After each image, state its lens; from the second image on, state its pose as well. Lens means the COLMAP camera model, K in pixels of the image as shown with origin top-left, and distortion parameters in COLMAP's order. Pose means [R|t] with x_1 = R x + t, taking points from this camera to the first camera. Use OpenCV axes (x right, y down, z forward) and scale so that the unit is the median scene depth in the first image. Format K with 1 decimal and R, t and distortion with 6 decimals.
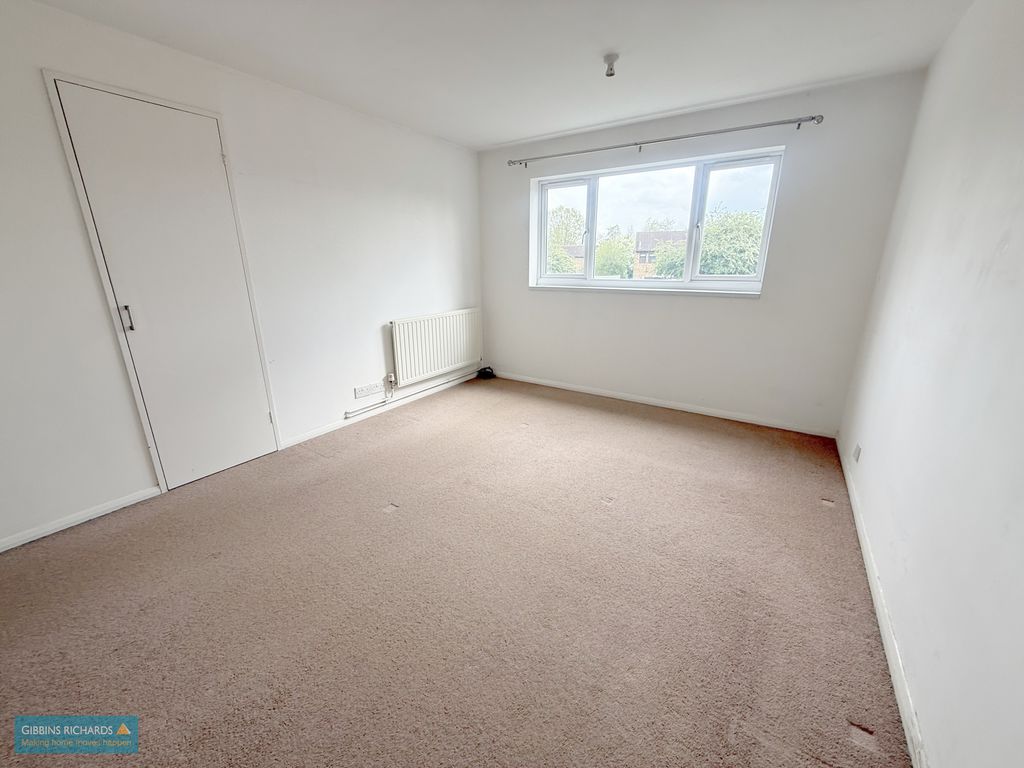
lens RADIAL K [[405.2, 0, 505.8], [0, 405.2, 381.1], [0, 0, 1]] dist [-0.000451, 0.000045]
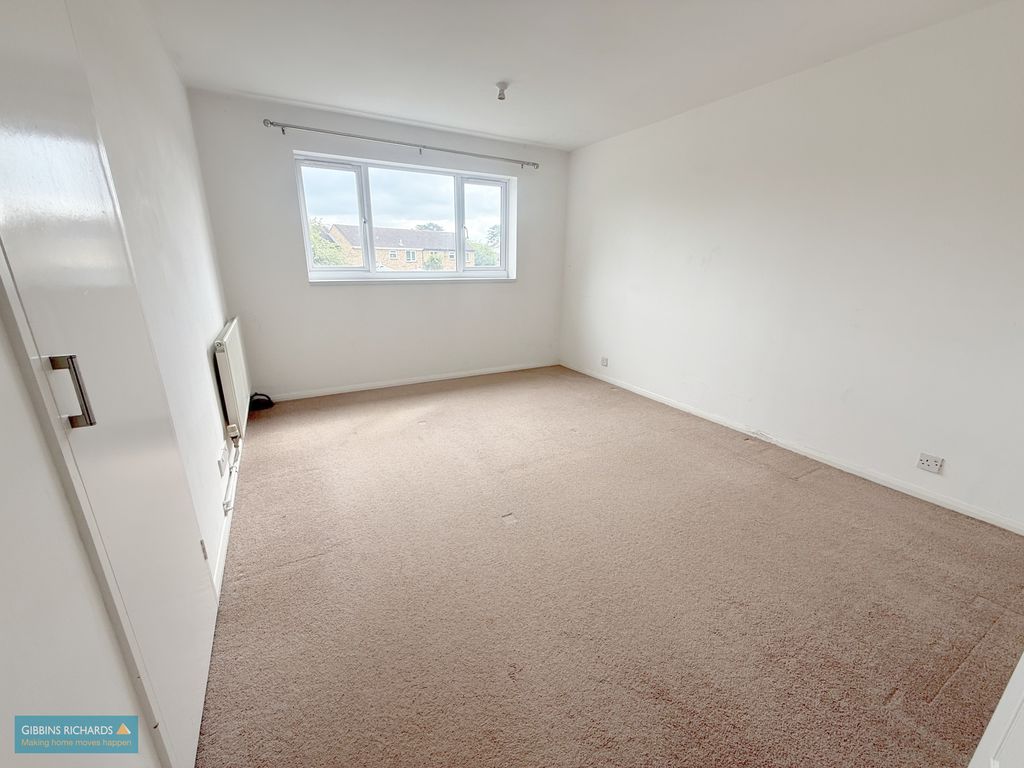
lens RADIAL K [[405.2, 0, 511.3], [0, 405.2, 380.5], [0, 0, 1]] dist [-0.000451, 0.000045]
pose [[0.456821, -0.245491, 0.855014, -0.641340], [0.239243, 0.959658, 0.147713, -0.078202], [-0.856783, 0.137078, 0.497124, 0.322490]]
